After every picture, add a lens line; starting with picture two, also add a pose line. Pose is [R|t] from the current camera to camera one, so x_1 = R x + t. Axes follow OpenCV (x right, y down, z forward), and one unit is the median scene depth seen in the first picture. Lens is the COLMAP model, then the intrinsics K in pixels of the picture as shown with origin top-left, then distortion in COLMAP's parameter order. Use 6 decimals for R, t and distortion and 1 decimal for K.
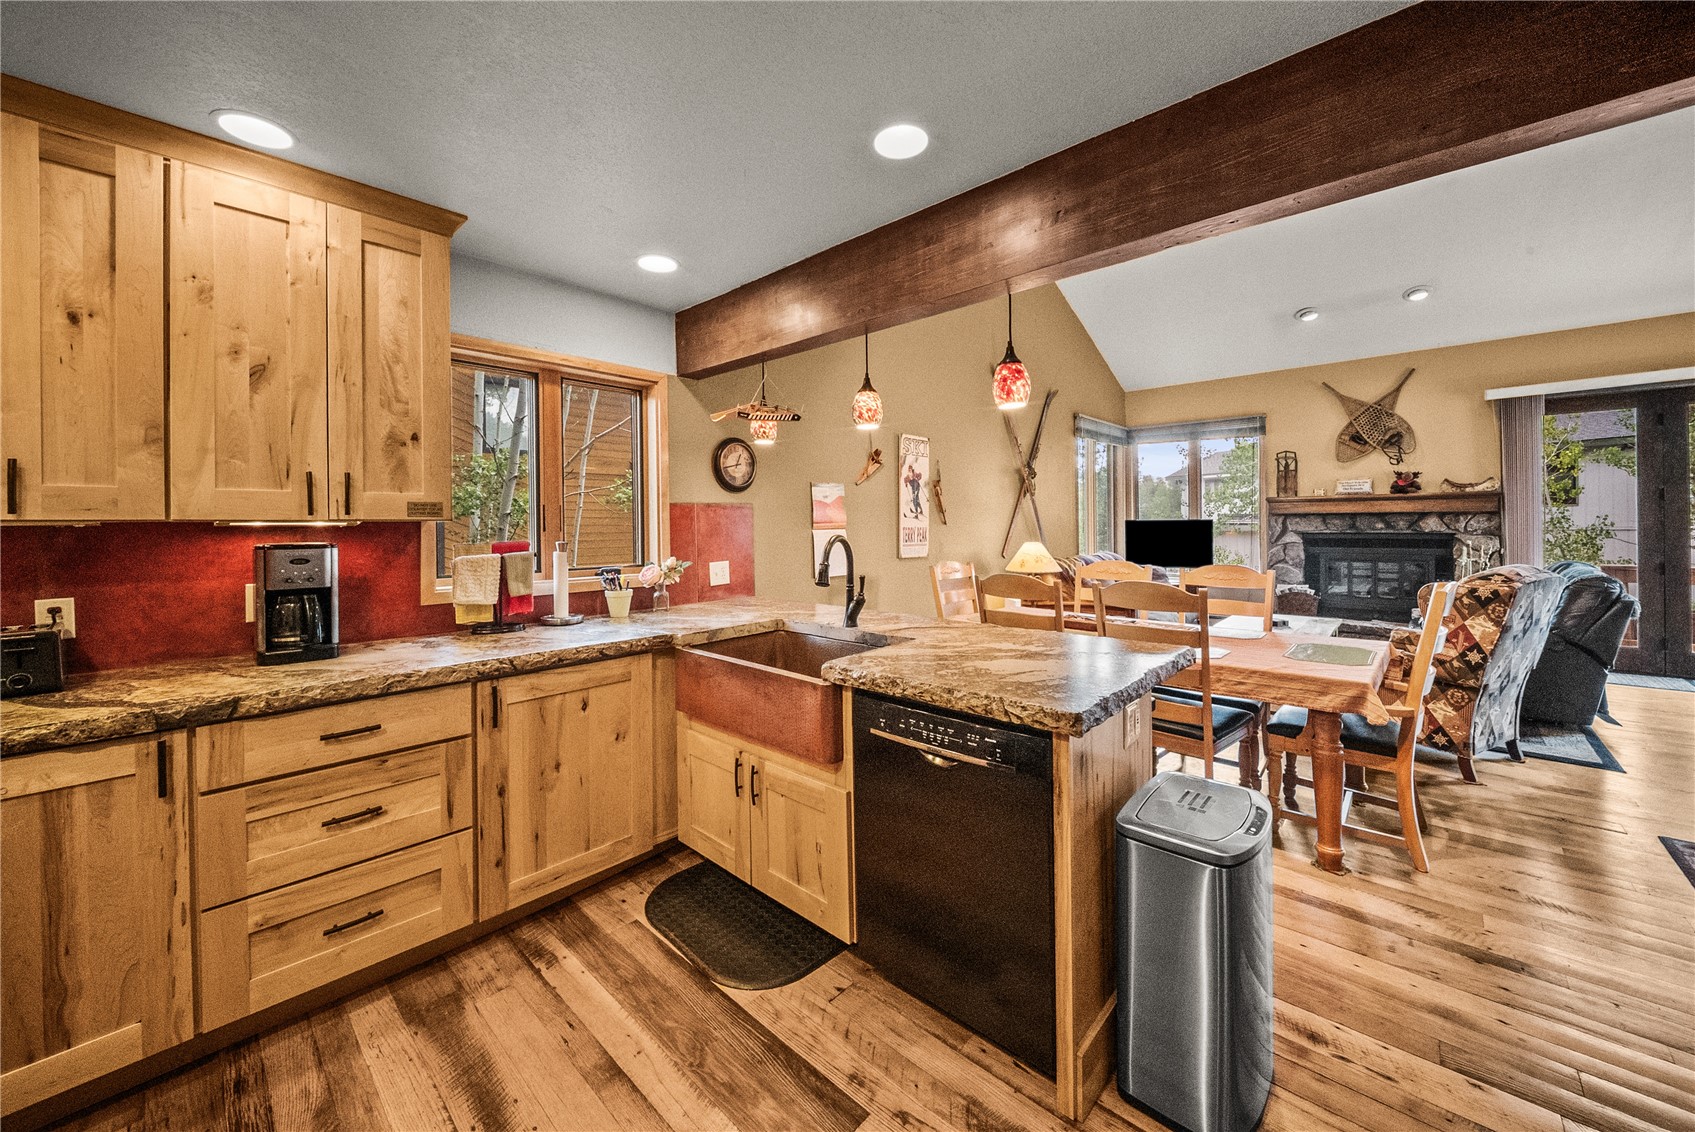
lens RADIAL K [[626.9, 0, 831.6], [0, 626.9, 528.3], [0, 0, 1]] dist [-0.015623, -0.000158]
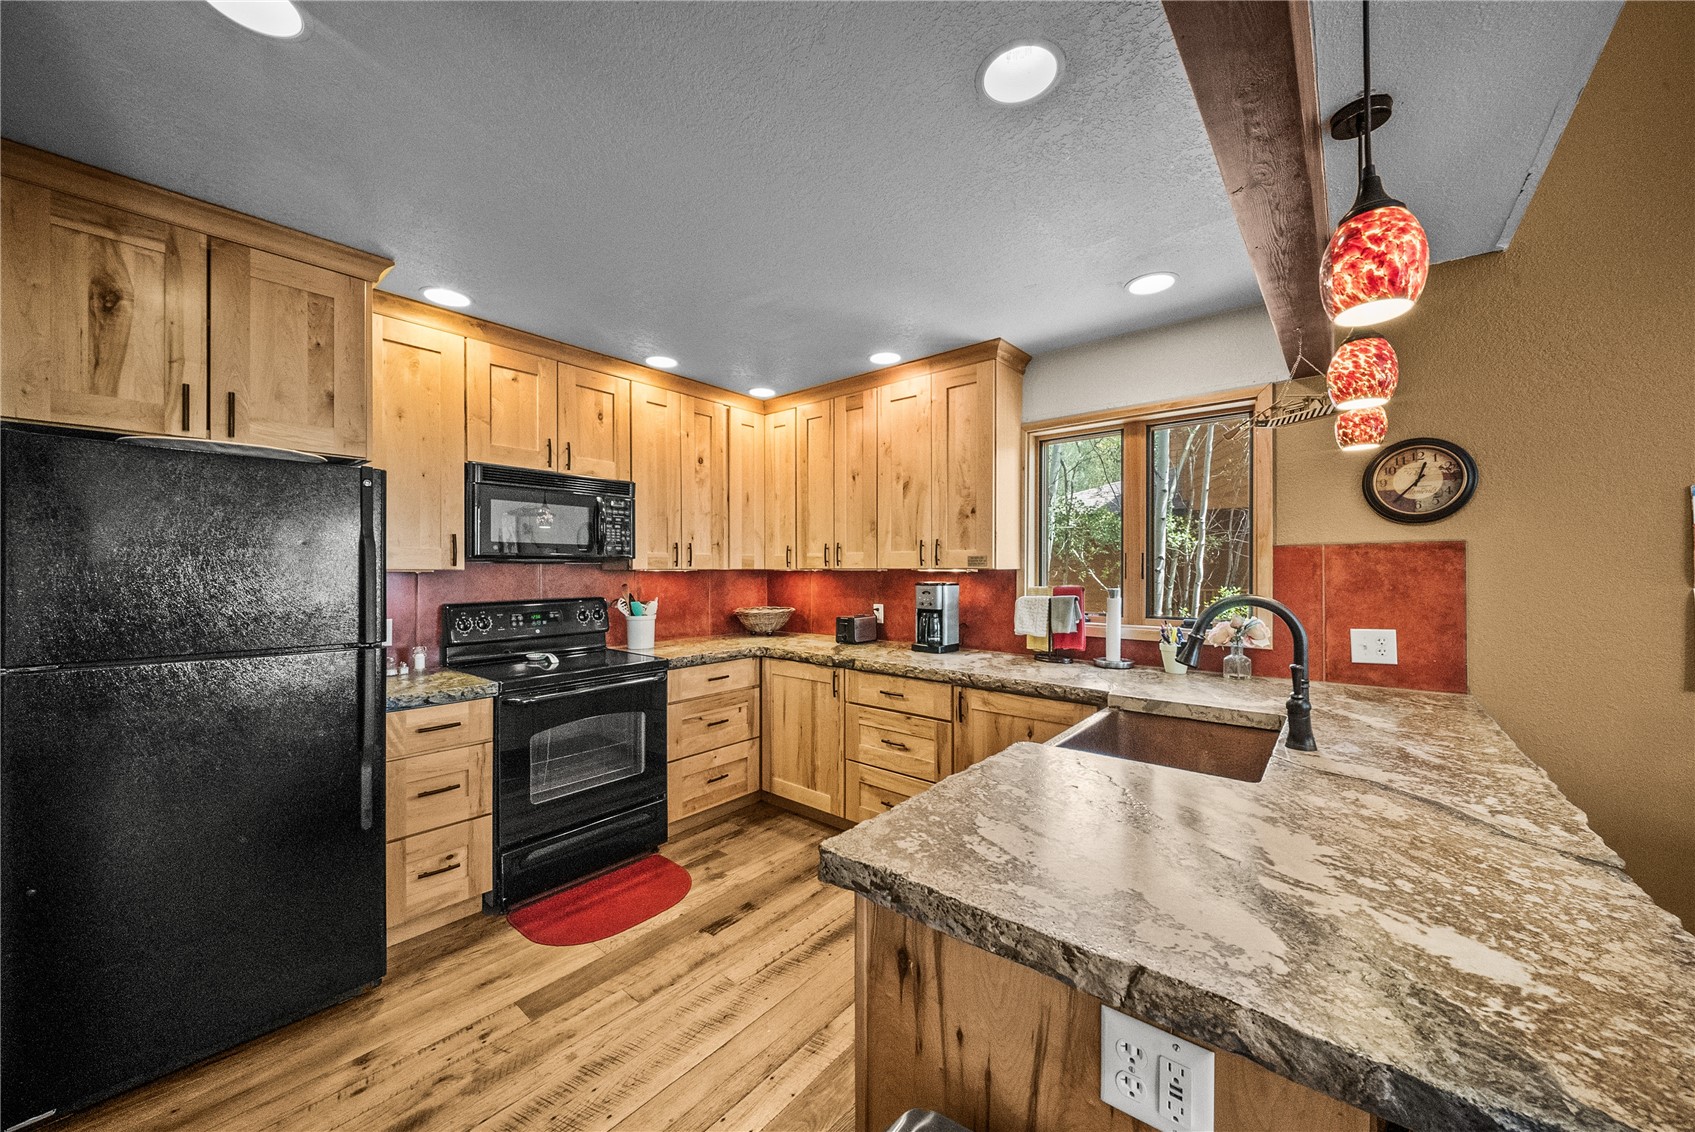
lens RADIAL K [[598.9, 0, 833.5], [0, 598.9, 575.7], [0, 0, 1]] dist [-0.009741, -0.000260]
pose [[0.044023, 0.021361, -0.998802, 0.654437], [-0.003847, 0.999768, 0.021212, -0.023619], [0.999023, 0.002909, 0.044095, 0.581557]]
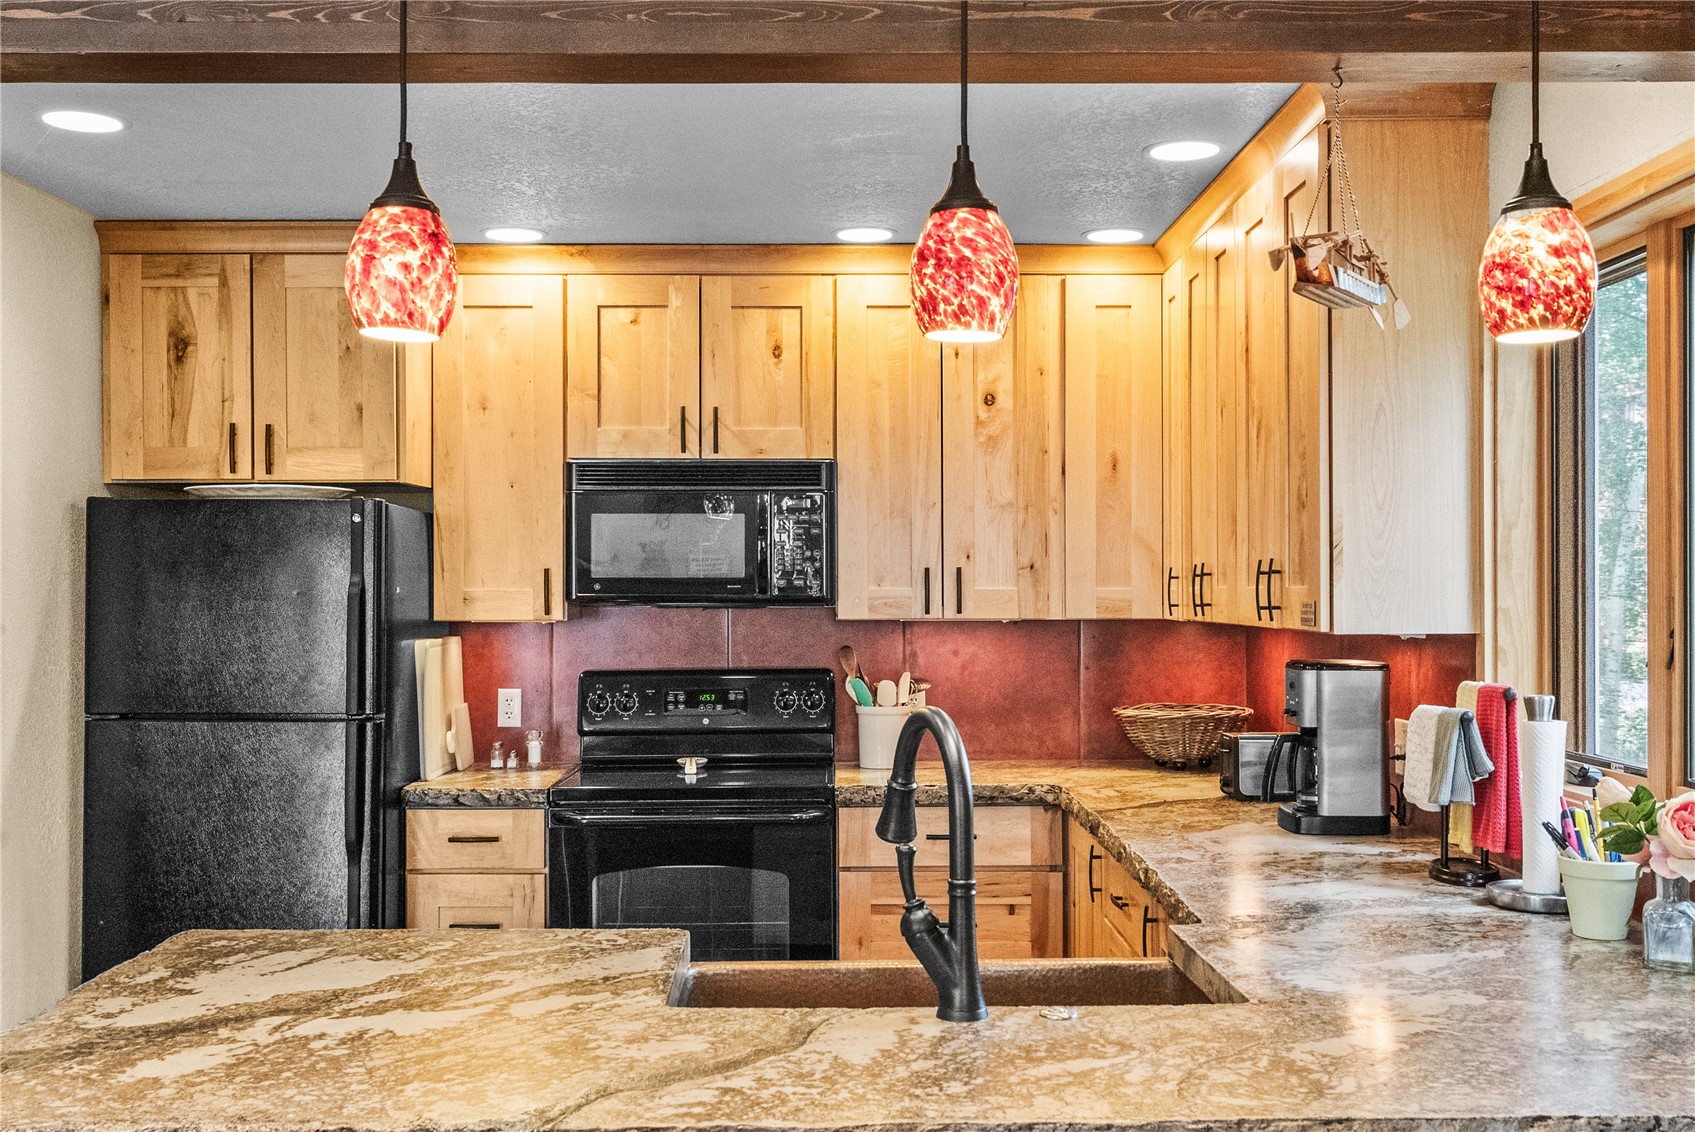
lens RADIAL K [[1686.1, 0, 844.8], [0, 1686.1, 598.7], [0, 0, 1]] dist [0.007939, 0.007538]
pose [[-0.726505, 0.016215, -0.686970, 0.709839], [0.006939, 0.999844, 0.016262, -0.068612], [0.687126, 0.007048, -0.726504, 1.748226]]
